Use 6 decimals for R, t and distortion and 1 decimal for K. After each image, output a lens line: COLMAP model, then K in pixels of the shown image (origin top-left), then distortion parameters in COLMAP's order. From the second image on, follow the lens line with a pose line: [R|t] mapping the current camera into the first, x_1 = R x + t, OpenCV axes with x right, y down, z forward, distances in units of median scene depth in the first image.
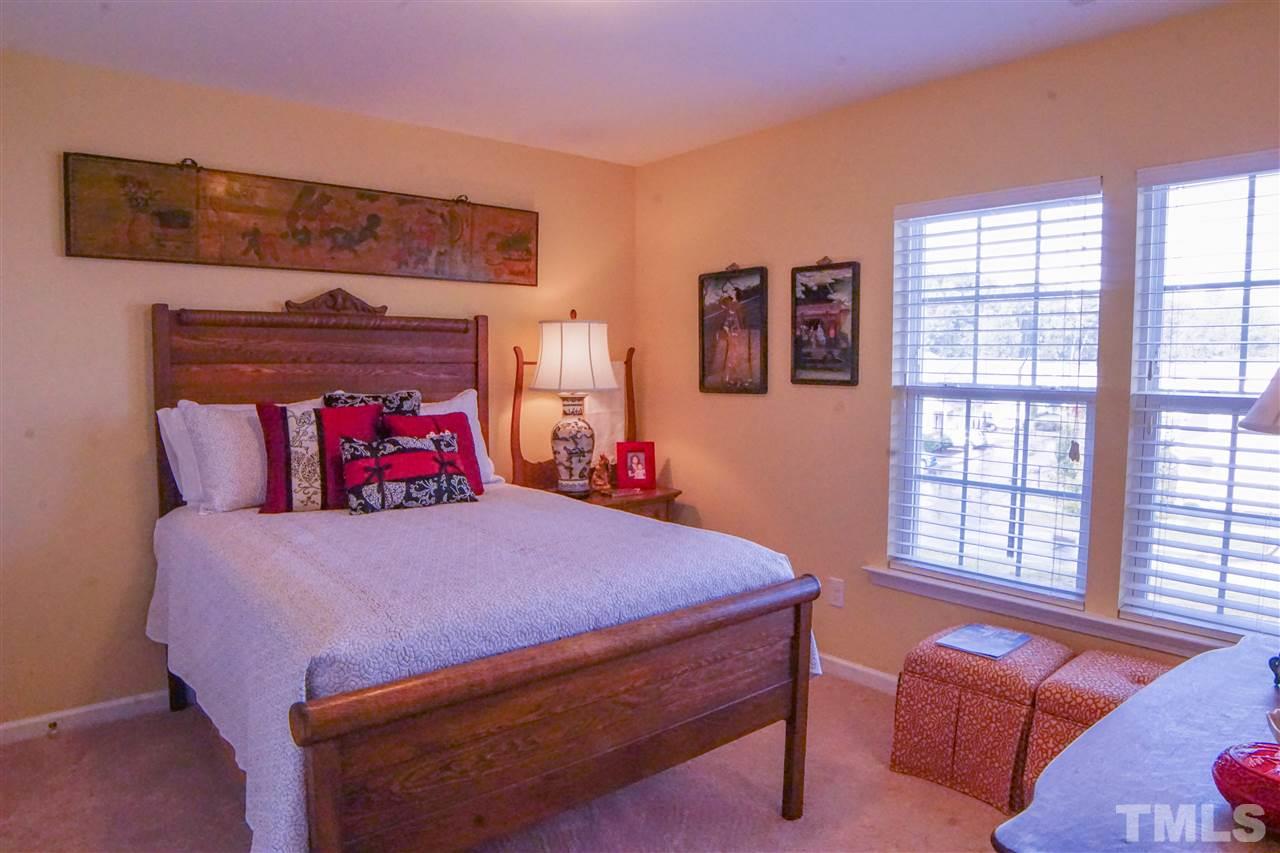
lens RADIAL K [[802.9, 0, 637.8], [0, 802.9, 432.3], [0, 0, 1]] dist [-0.115286, 0.048138]
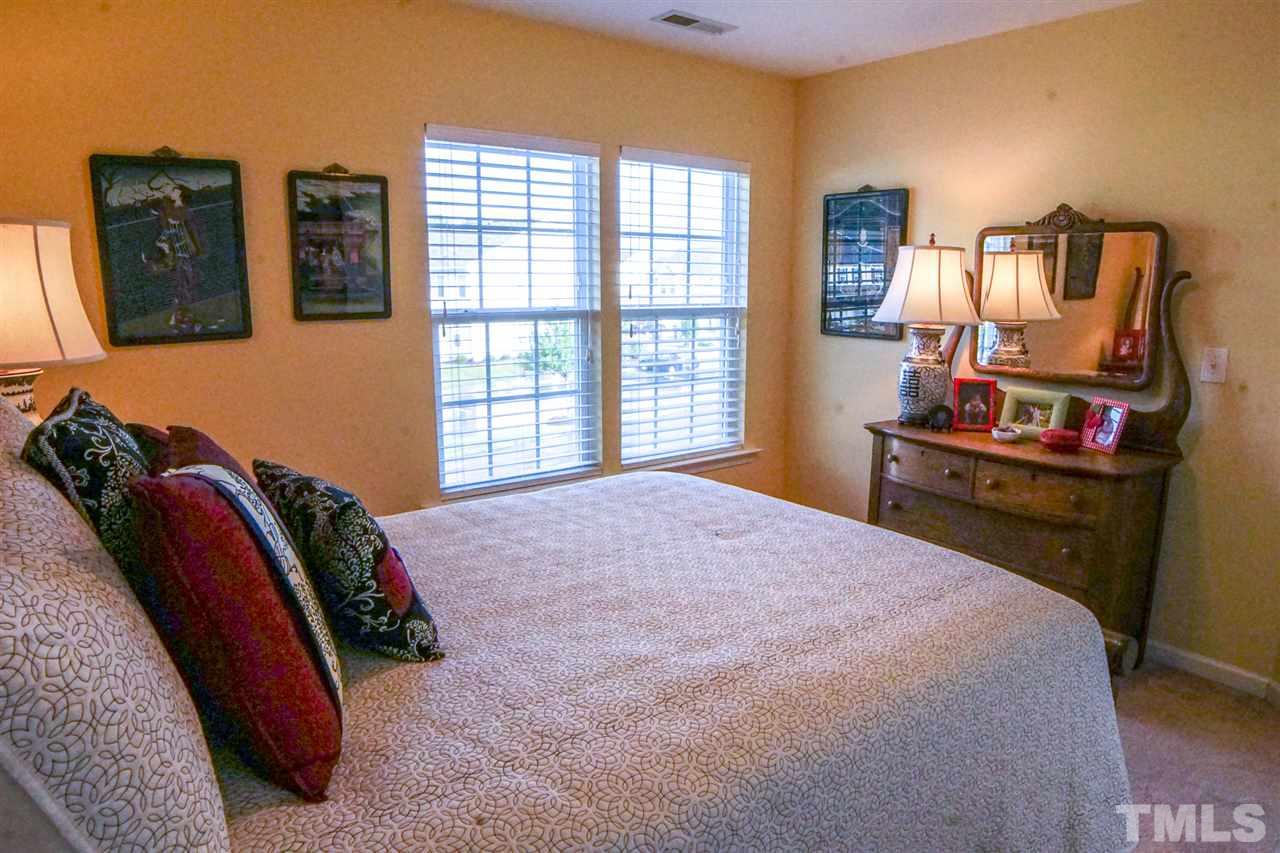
lens RADIAL K [[802.9, 0, 637.8], [0, 802.9, 432.3], [0, 0, 1]] dist [-0.115286, 0.048138]
pose [[0.025943, -0.176760, 0.983912, -0.599478], [0.098612, 0.979895, 0.173438, -0.056692], [-0.994788, 0.092526, 0.042852, 0.670234]]
